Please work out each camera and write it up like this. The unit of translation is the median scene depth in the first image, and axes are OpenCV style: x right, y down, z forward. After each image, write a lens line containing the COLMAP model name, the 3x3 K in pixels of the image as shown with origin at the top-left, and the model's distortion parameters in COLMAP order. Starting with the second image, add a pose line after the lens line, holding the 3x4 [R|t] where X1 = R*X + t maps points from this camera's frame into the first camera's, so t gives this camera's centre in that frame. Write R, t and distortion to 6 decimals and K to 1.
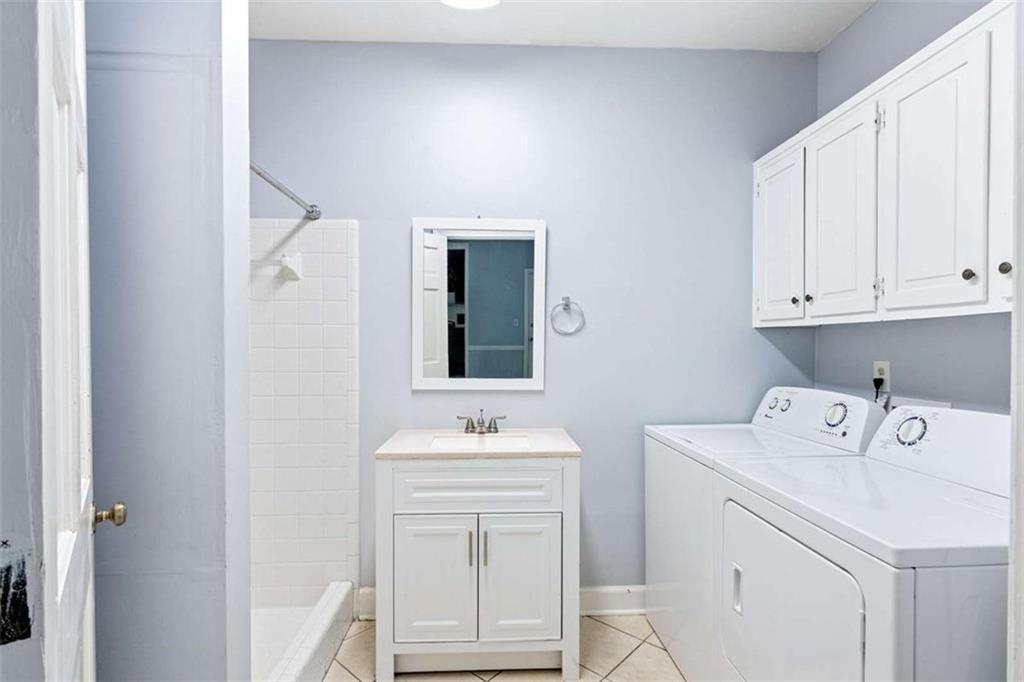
lens RADIAL K [[510.3, 0, 511.3], [0, 510.3, 343.4], [0, 0, 1]] dist [-0.003836, -0.001066]
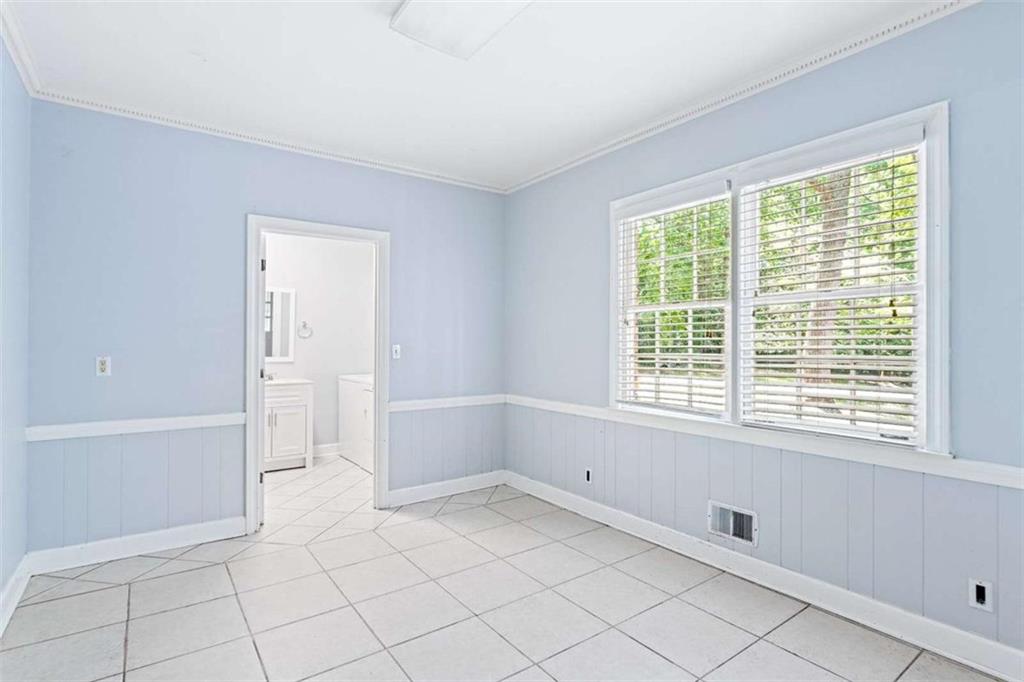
lens RADIAL K [[510.3, 0, 513.2], [0, 510.3, 341.5], [0, 0, 1]] dist [-0.003836, -0.001066]
pose [[0.840853, 0.003352, 0.541254, -0.355012], [0.002275, 0.999950, -0.009727, 0.025019], [-0.541259, 0.009411, 0.840803, -1.495874]]
